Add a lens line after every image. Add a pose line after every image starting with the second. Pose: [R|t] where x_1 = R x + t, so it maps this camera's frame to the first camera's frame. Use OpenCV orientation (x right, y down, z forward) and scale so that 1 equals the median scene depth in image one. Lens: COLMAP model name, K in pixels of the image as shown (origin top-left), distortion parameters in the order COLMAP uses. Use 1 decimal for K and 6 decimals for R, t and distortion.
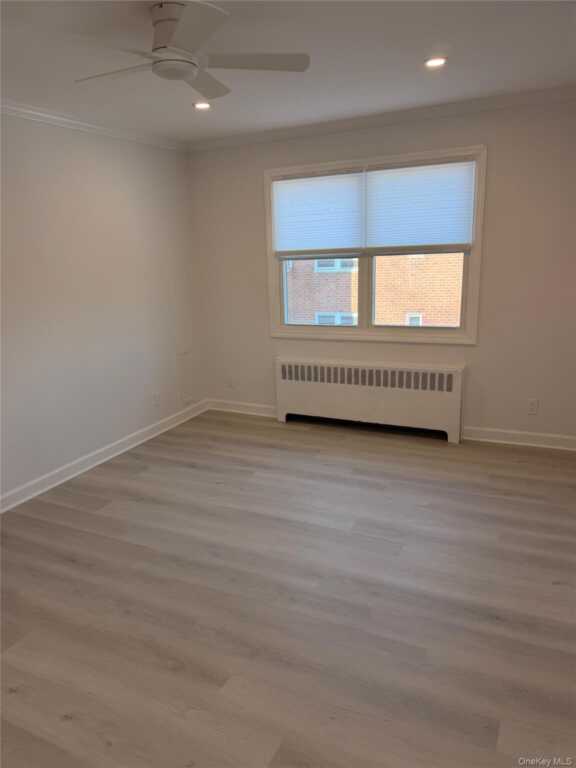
lens RADIAL K [[541.1, 0, 288.0], [0, 541.1, 384.0], [0, 0, 1]] dist [0.113116, -0.175775]
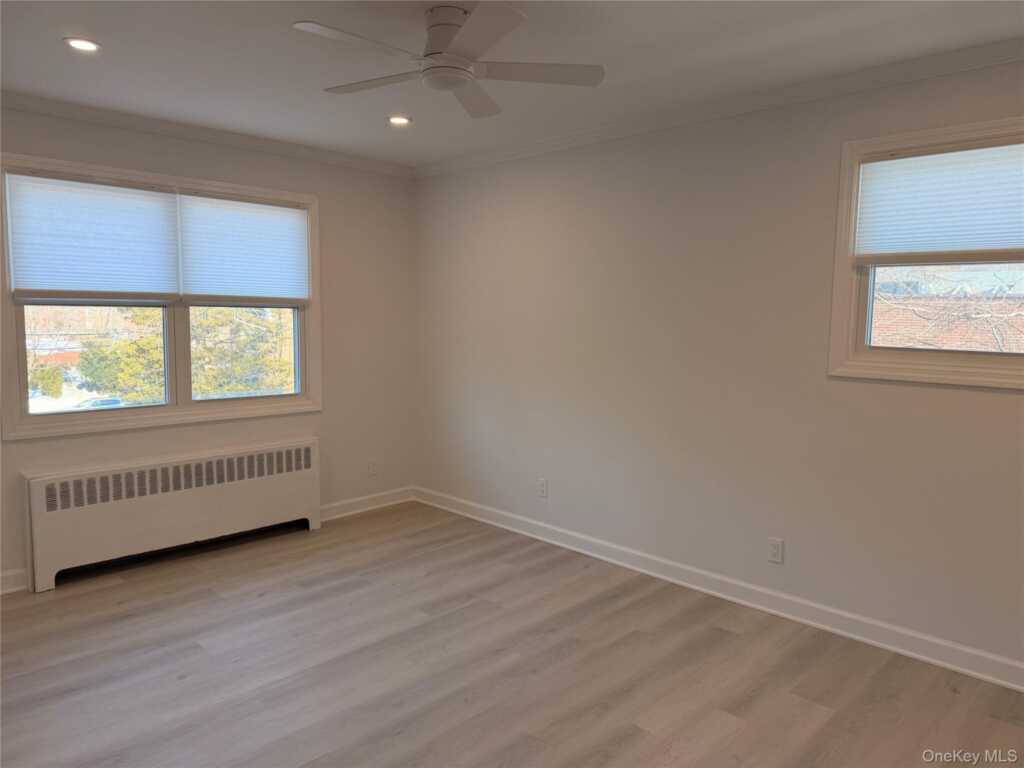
lens RADIAL K [[721.4, 0, 512.0], [0, 721.4, 384.0], [0, 0, 1]] dist [0.113116, -0.175775]
pose [[0.306194, -0.054039, 0.950434, -0.663874], [0.201053, 0.979538, -0.009078, -0.040023], [-0.930496, 0.193867, 0.310794, 0.332351]]
